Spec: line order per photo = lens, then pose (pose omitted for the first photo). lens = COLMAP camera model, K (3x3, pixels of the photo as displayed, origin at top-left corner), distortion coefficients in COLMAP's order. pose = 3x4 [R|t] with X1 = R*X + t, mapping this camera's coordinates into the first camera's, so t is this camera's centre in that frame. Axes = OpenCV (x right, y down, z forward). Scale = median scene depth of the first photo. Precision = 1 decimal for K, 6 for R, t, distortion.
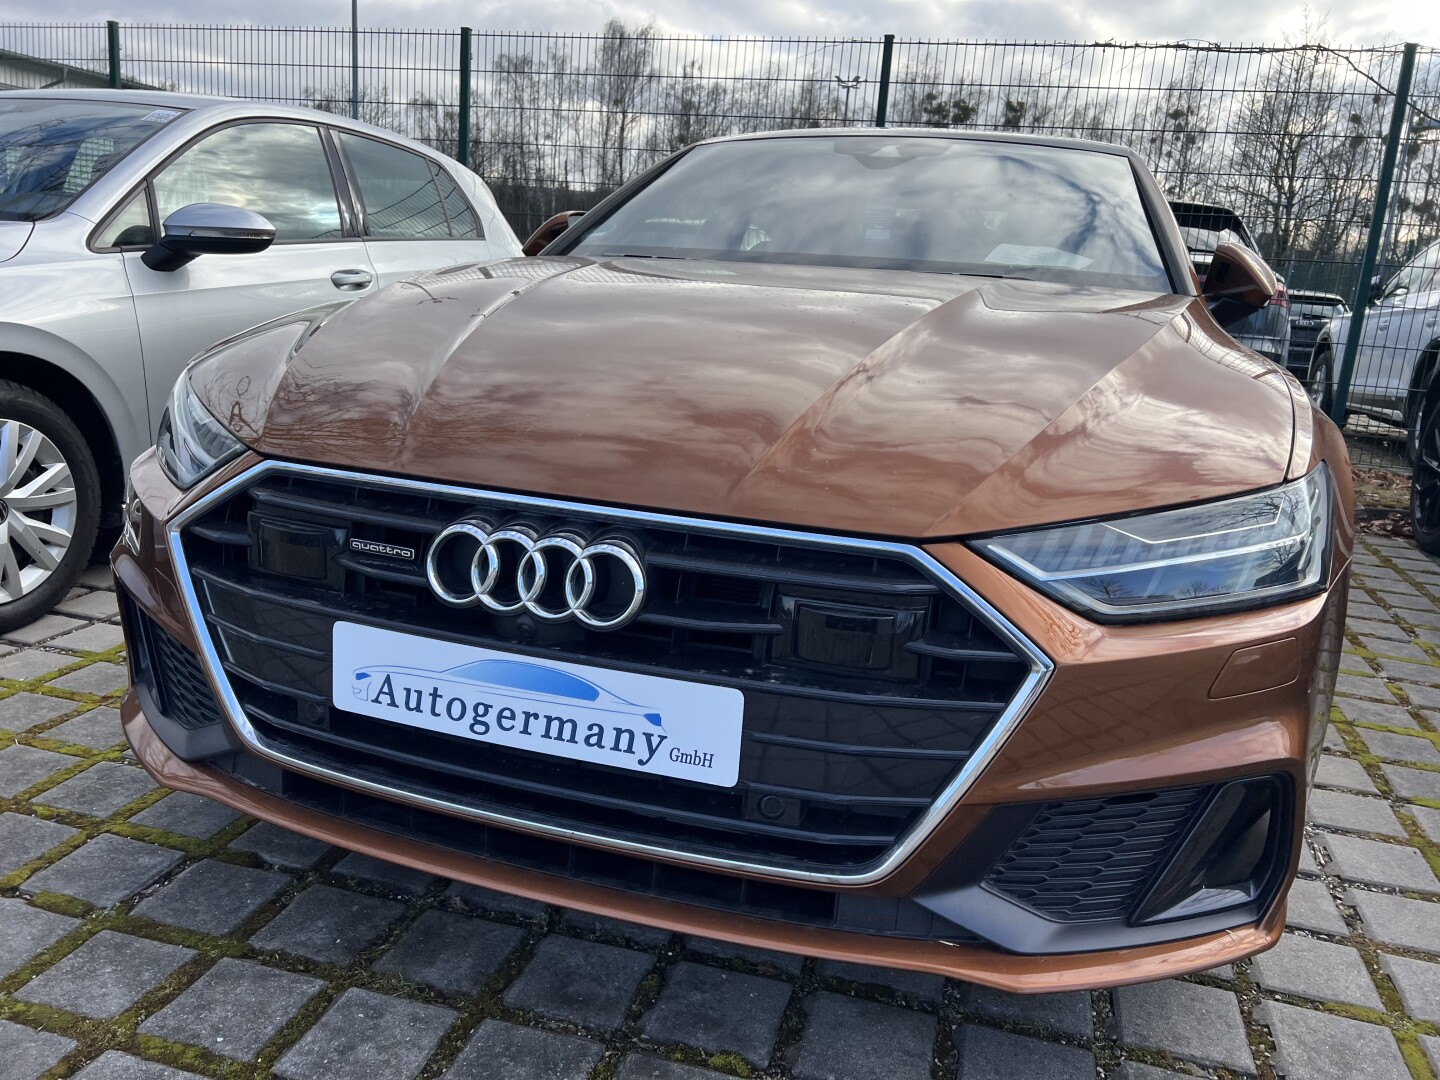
lens RADIAL K [[1089.0, 0, 723.3], [0, 1089.0, 537.0], [0, 0, 1]] dist [0.049983, -0.060895]
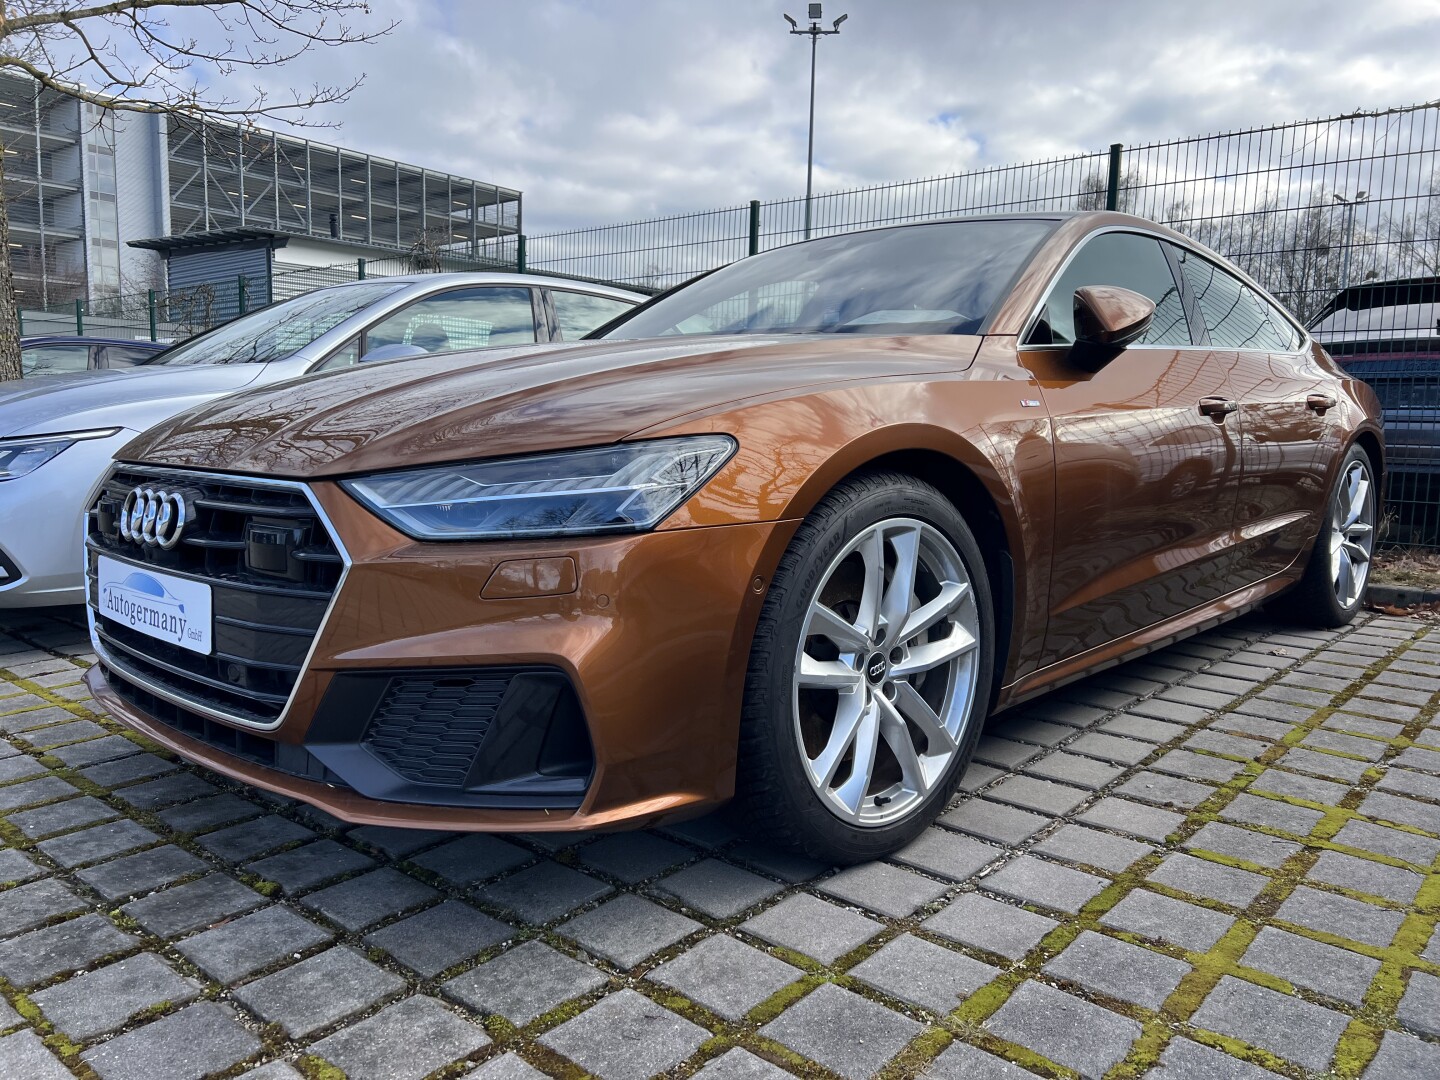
lens RADIAL K [[1089.0, 0, 718.2], [0, 1089.0, 546.8], [0, 0, 1]] dist [0.049983, -0.060895]
pose [[0.896798, -0.003924, -0.442422, 1.004525], [-0.055408, 0.991092, -0.121102, 0.181628], [0.438956, 0.133118, 0.888593, -0.007695]]
